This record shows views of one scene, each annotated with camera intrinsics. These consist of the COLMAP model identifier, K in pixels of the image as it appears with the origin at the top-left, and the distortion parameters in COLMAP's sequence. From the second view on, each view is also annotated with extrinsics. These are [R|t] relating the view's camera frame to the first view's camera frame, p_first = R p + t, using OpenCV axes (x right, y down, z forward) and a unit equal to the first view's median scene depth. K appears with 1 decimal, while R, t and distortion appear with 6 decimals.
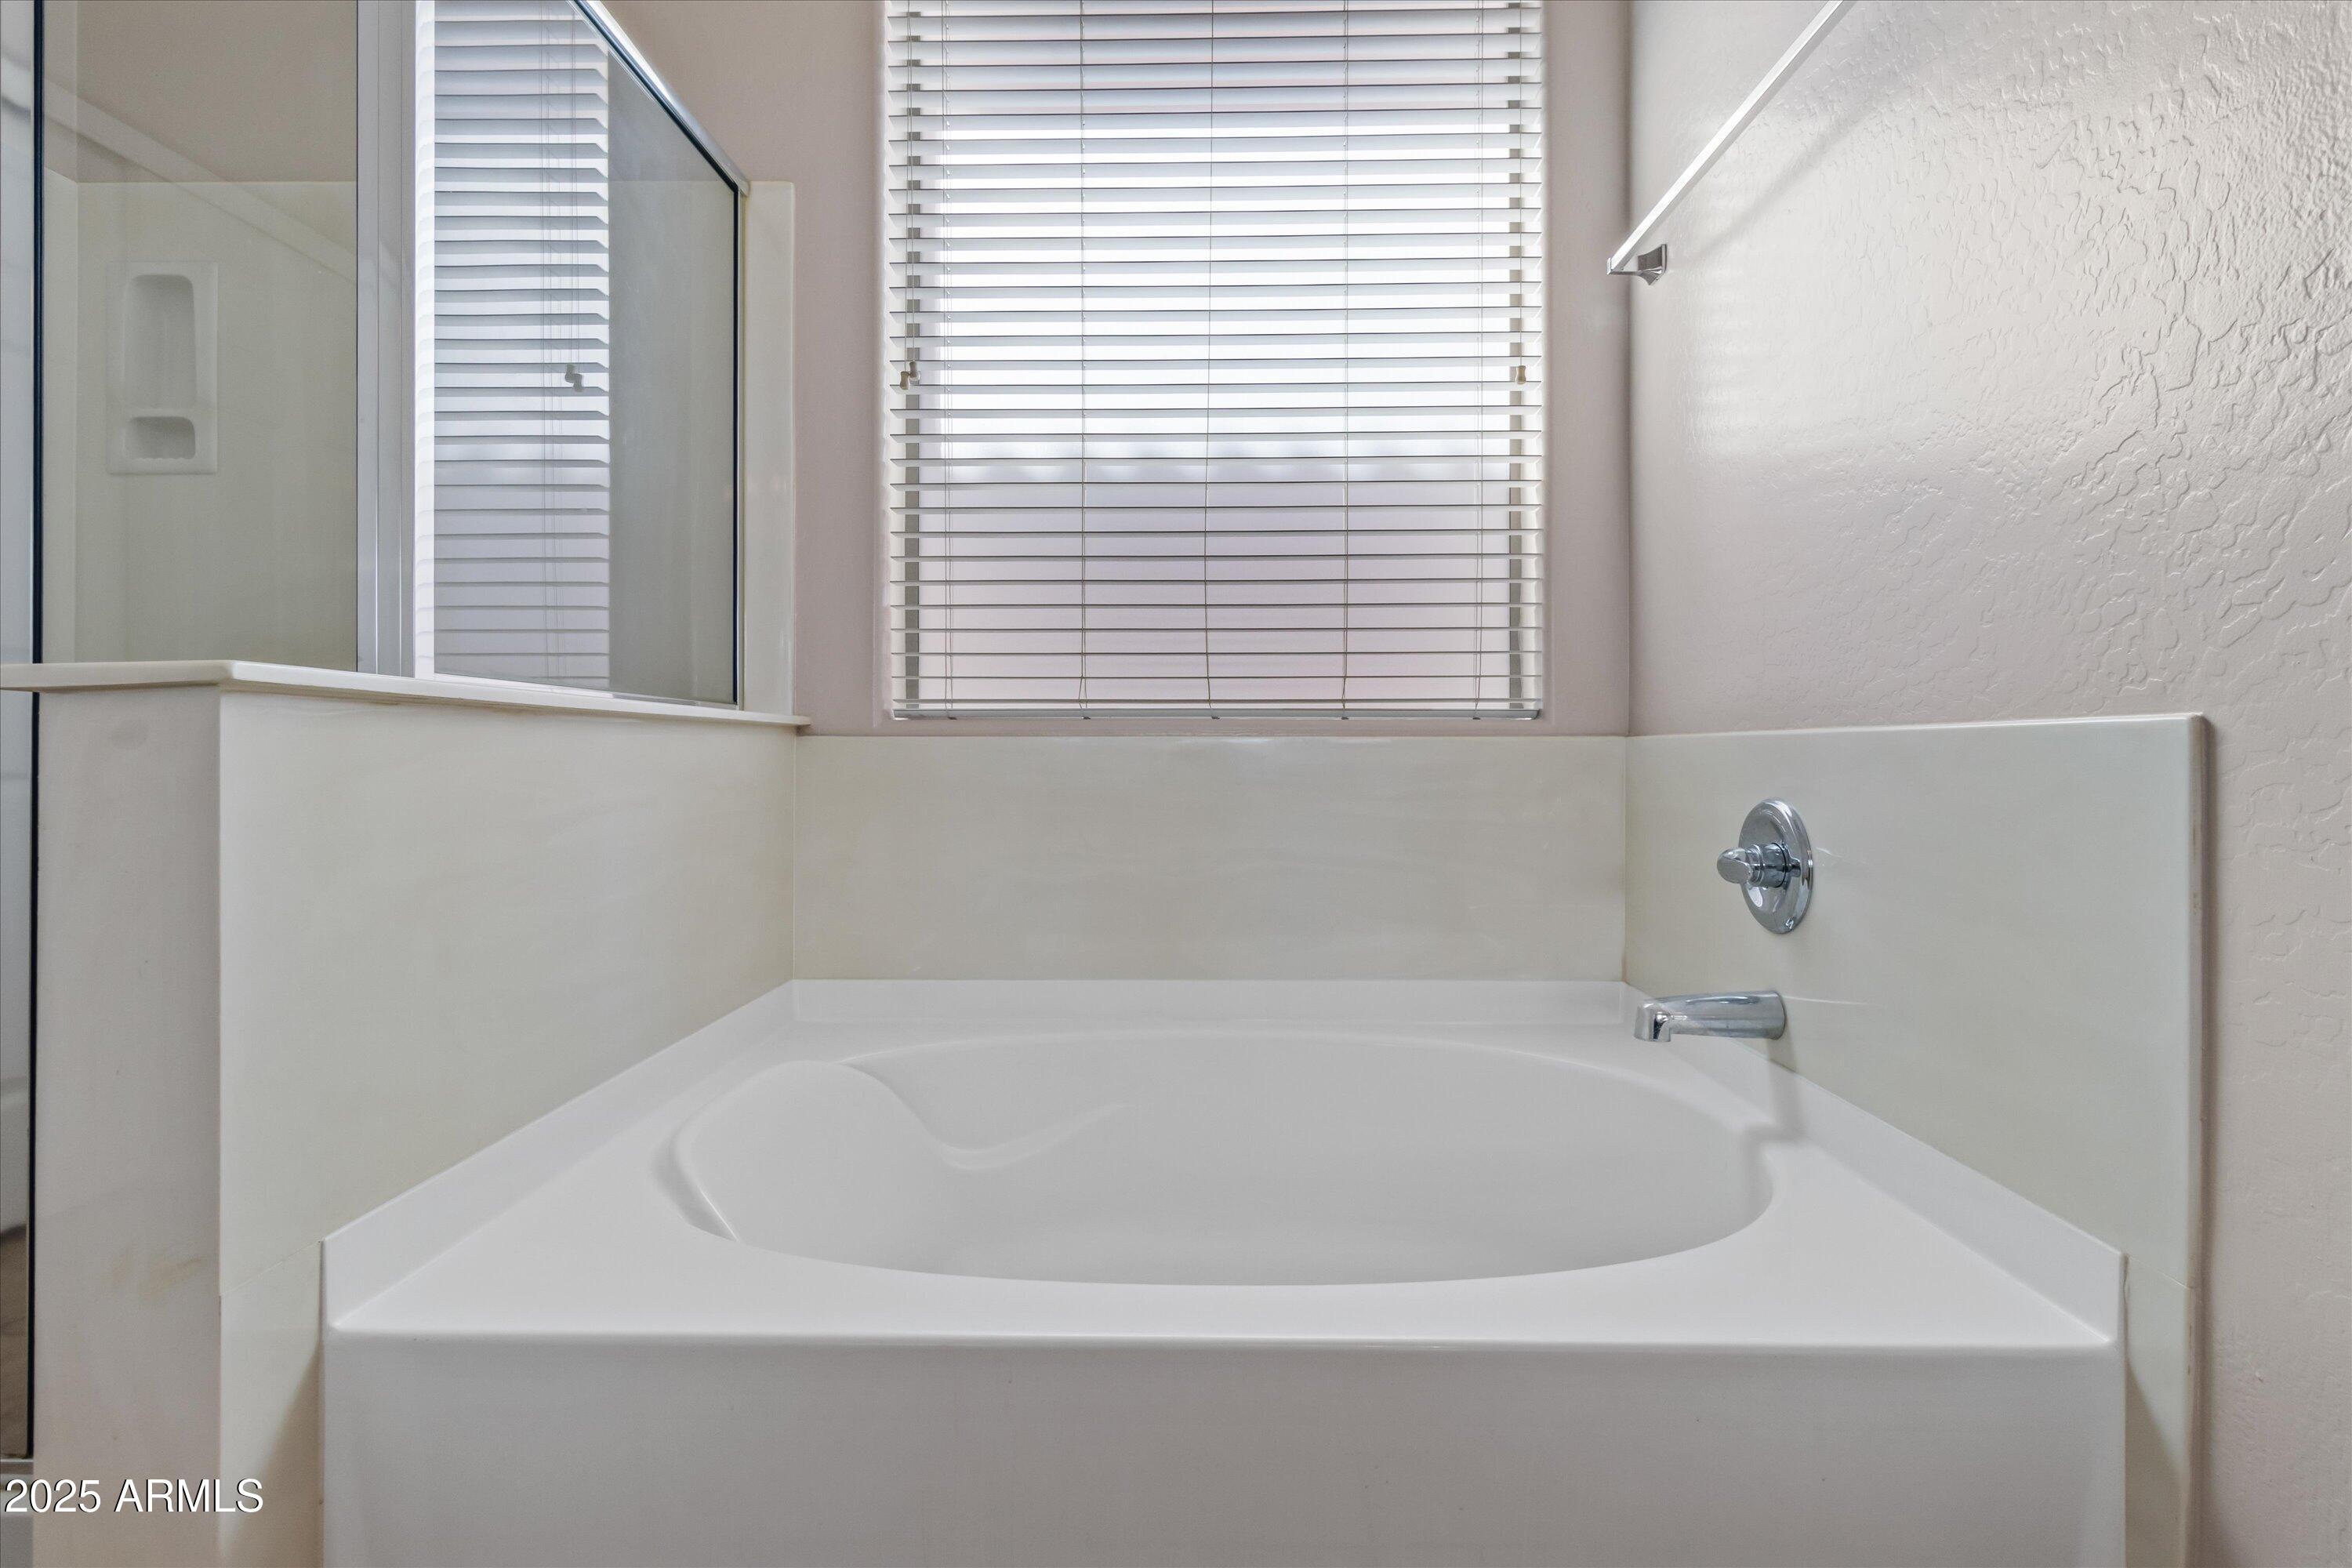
lens RADIAL K [[1053.7, 0, 1152.3], [0, 1053.7, 769.0], [0, 0, 1]] dist [0.000076, 0.005676]
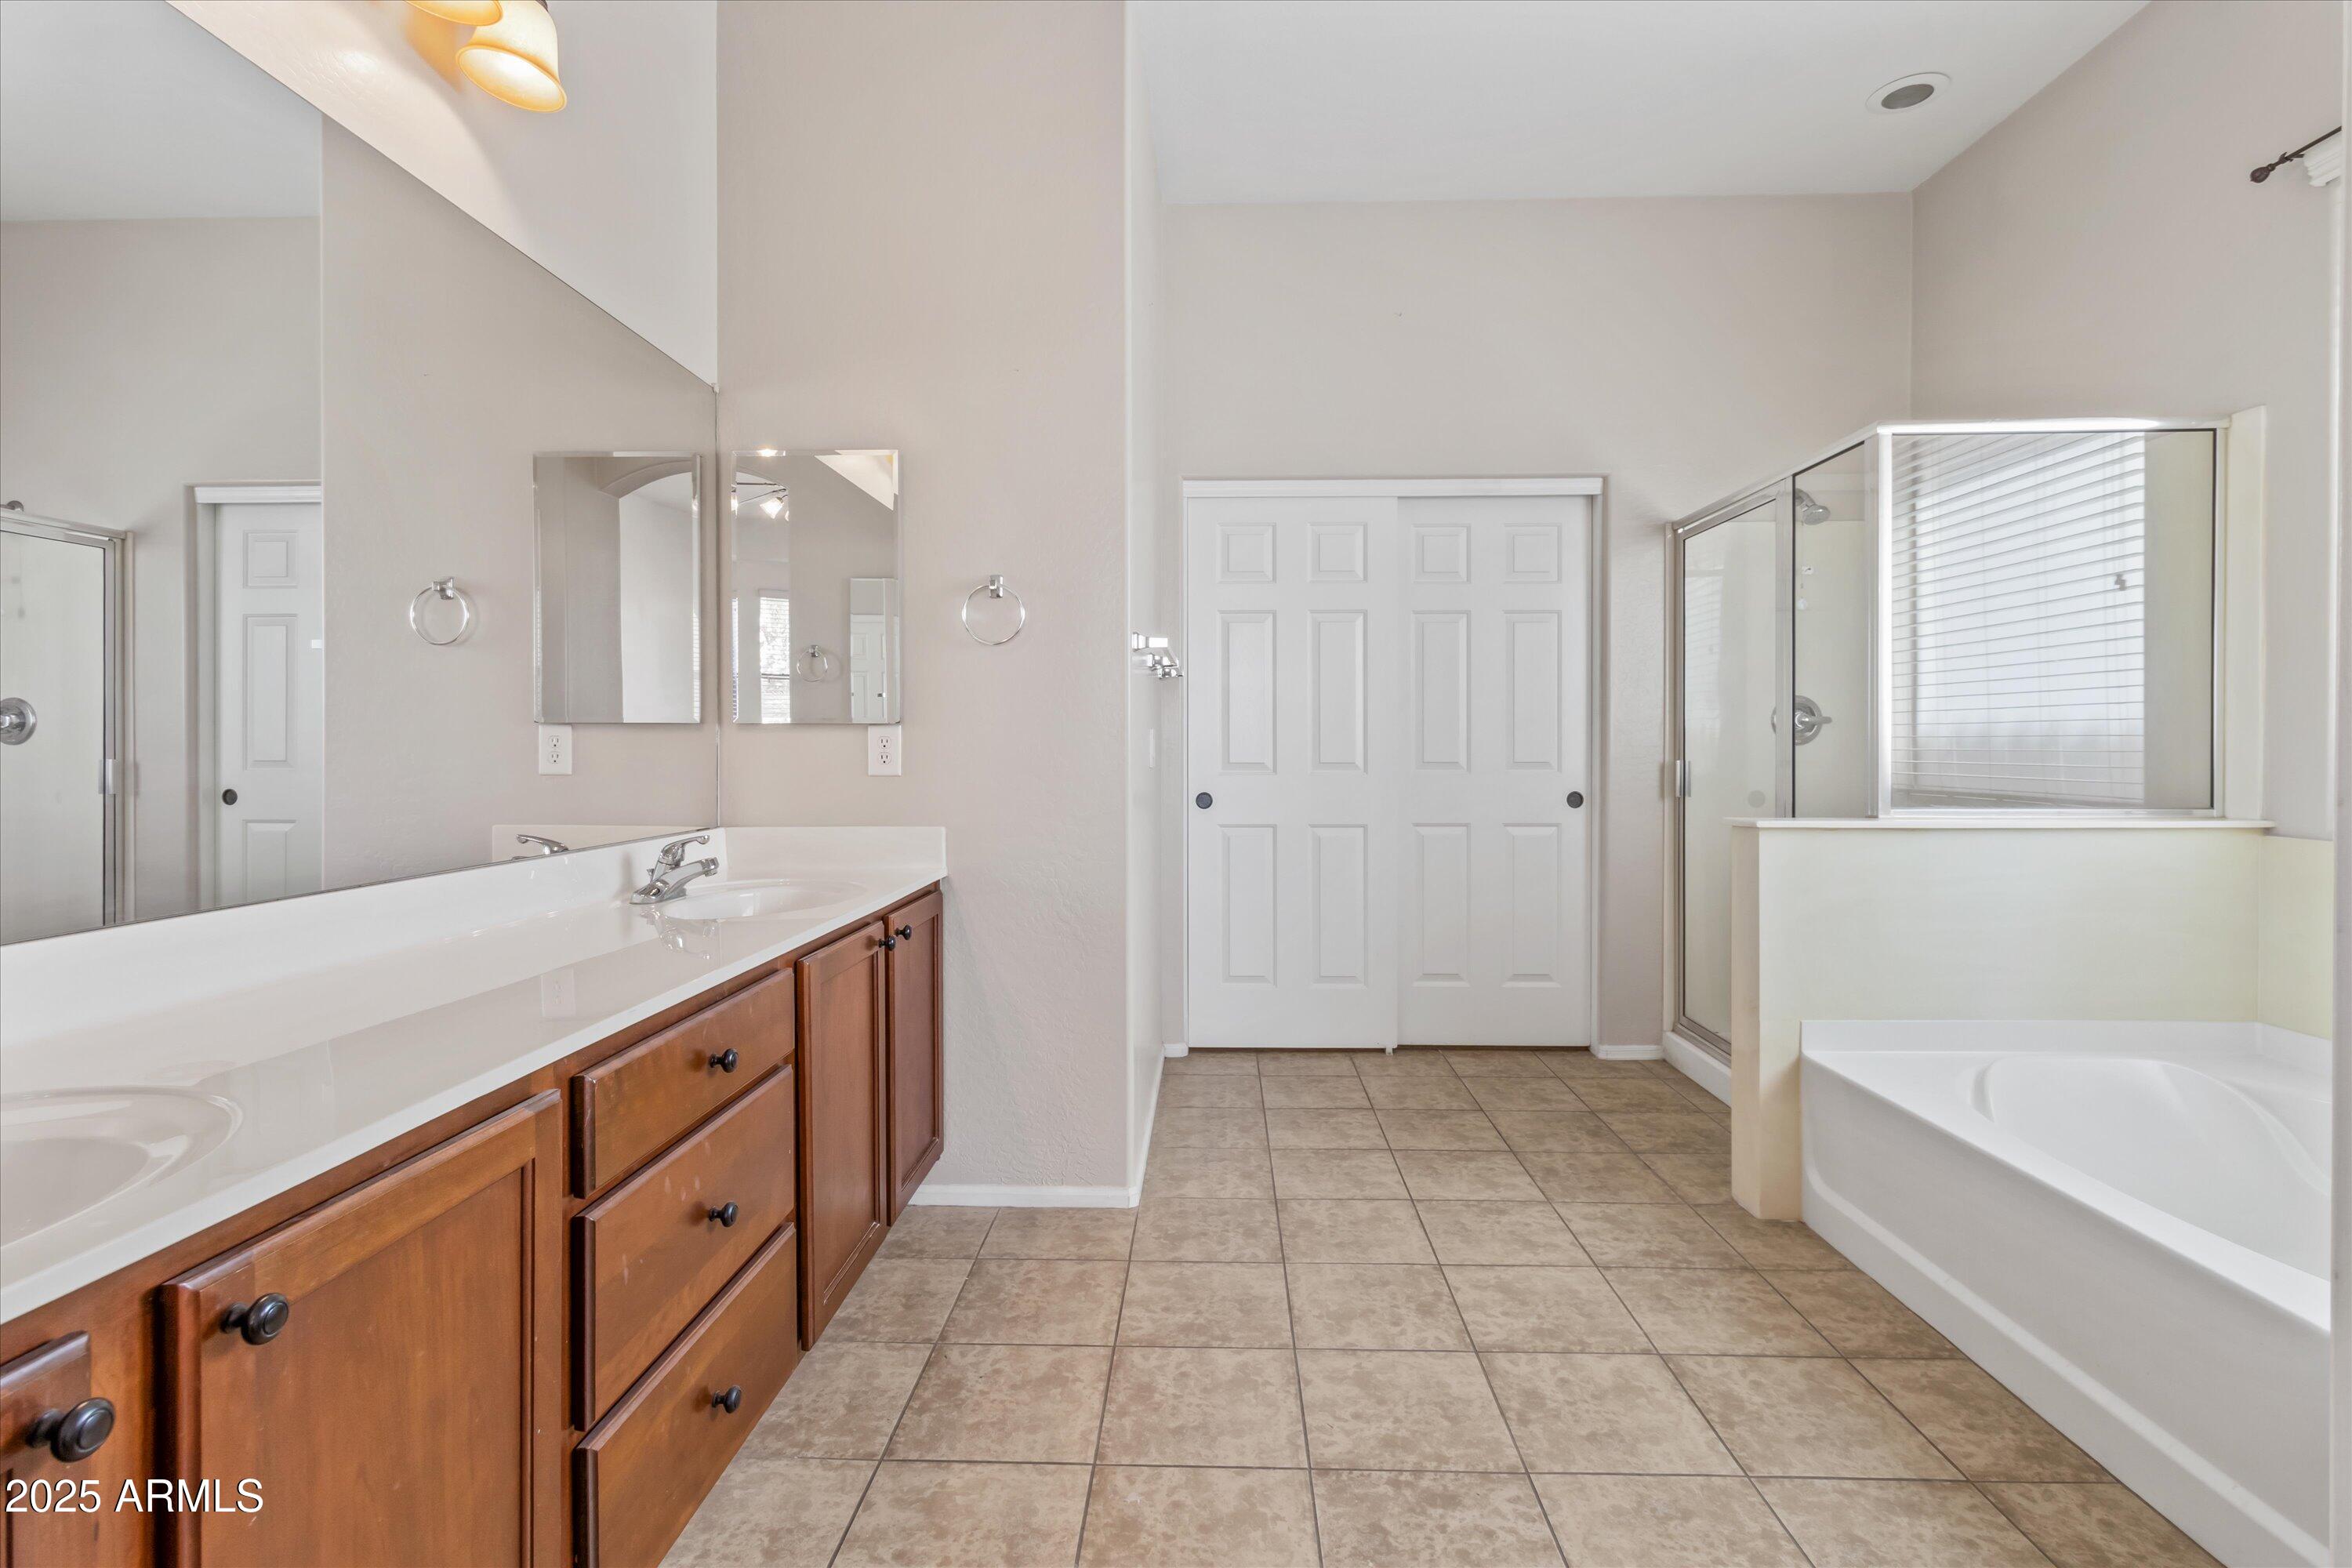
lens RADIAL K [[1107.0, 0, 1184.9], [0, 1107.0, 737.3], [0, 0, 1]] dist [-0.002524, 0.002052]
pose [[-0.011494, -0.008625, -0.999897, 1.036064], [0.003578, 0.999956, -0.008667, -0.144734], [0.999928, -0.003677, -0.011463, -0.301673]]
